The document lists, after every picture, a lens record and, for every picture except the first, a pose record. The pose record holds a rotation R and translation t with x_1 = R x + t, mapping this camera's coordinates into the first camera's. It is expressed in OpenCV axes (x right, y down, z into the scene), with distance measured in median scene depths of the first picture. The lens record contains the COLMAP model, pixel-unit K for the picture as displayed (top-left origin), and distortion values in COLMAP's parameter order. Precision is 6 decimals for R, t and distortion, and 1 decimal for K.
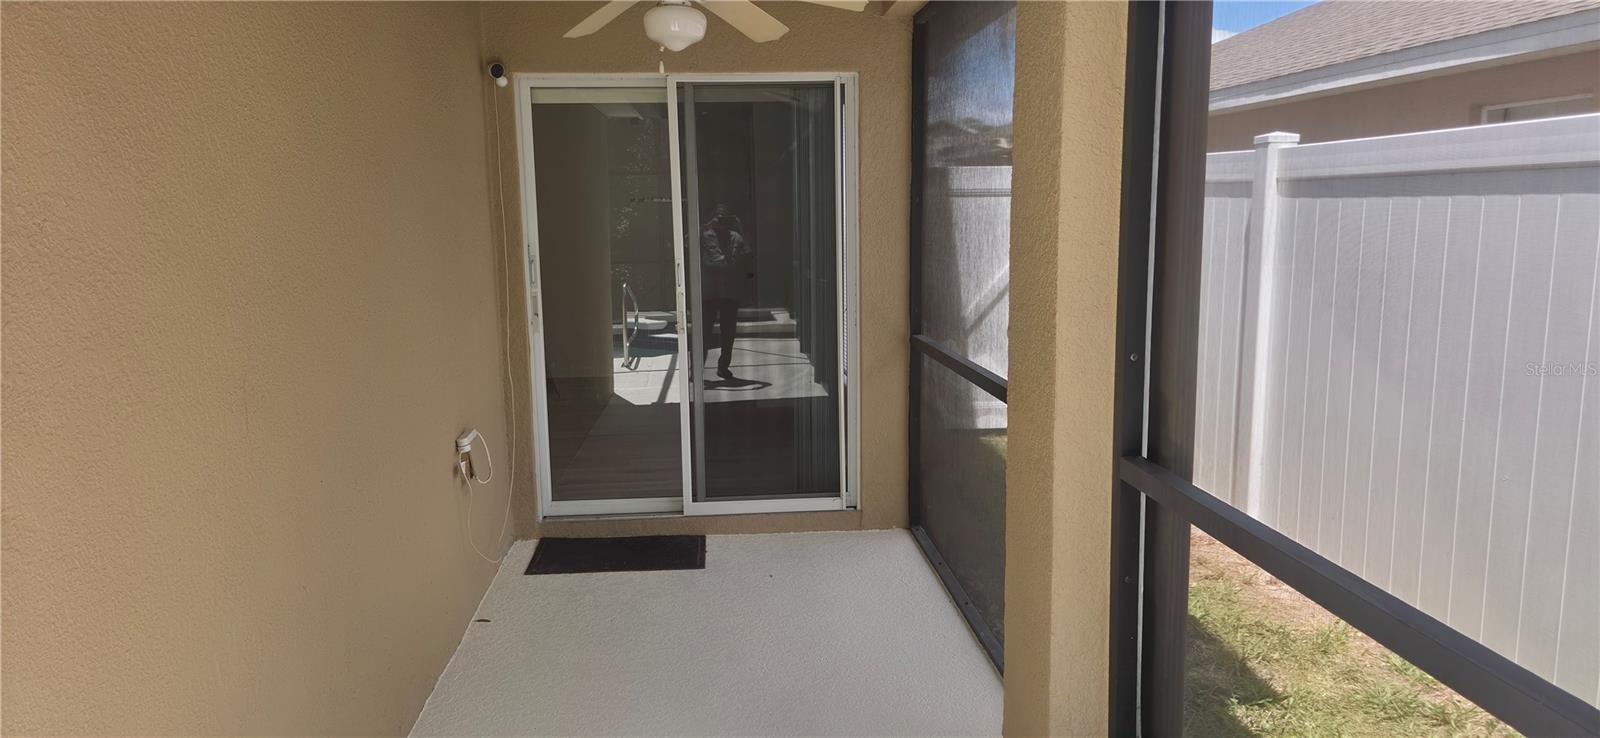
lens RADIAL K [[1051.9, 0, 799.8], [0, 1051.9, 403.4], [0, 0, 1]] dist [0.069518, 0.001674]
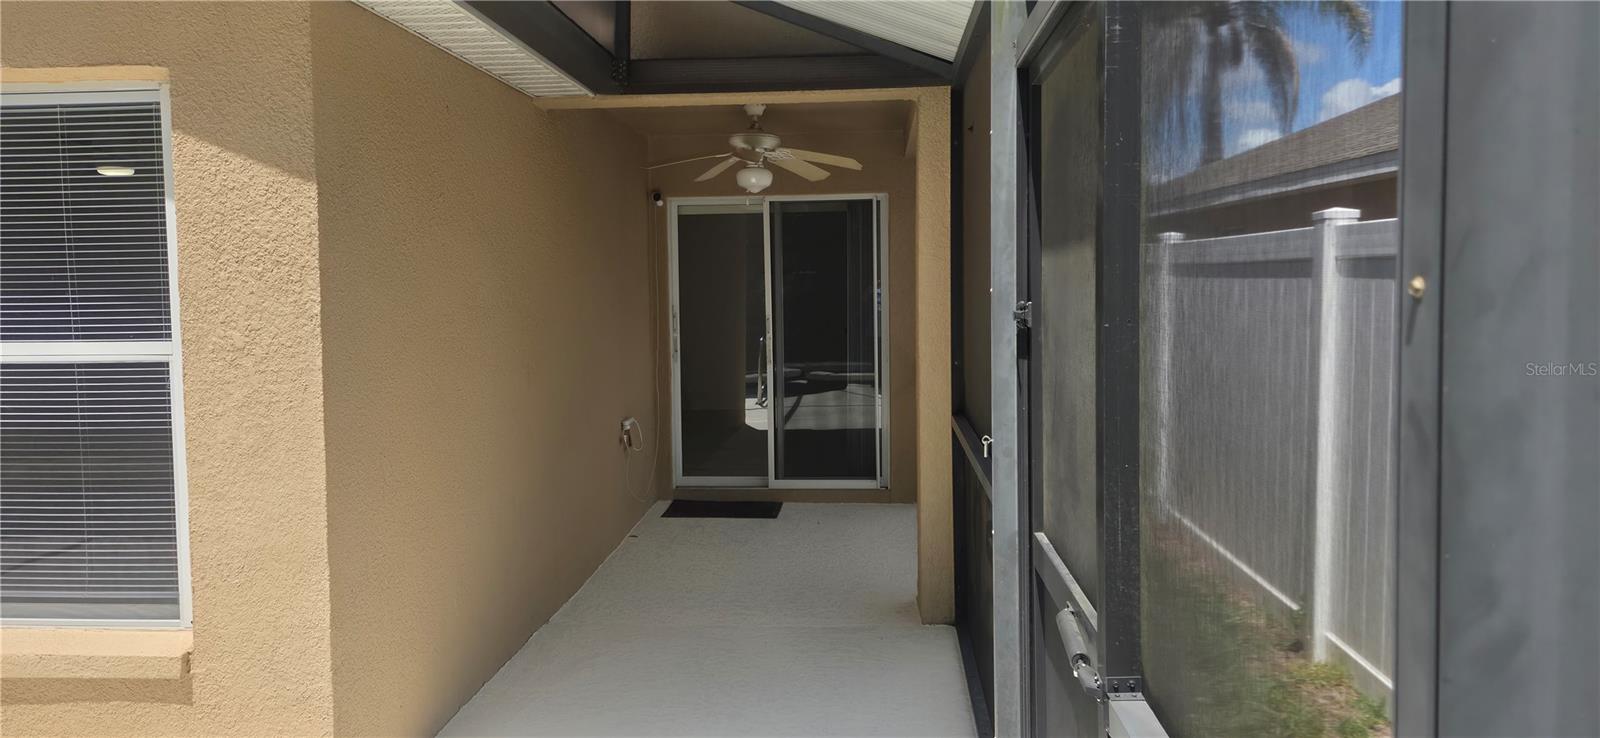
lens RADIAL K [[1051.9, 0, 799.8], [0, 1051.9, 403.4], [0, 0, 1]] dist [0.069518, 0.001674]
pose [[0.988138, 0.020762, -0.152161, 0.158369], [-0.029364, 0.998082, -0.054503, 0.068392], [0.150737, 0.058325, 0.986852, -0.462227]]
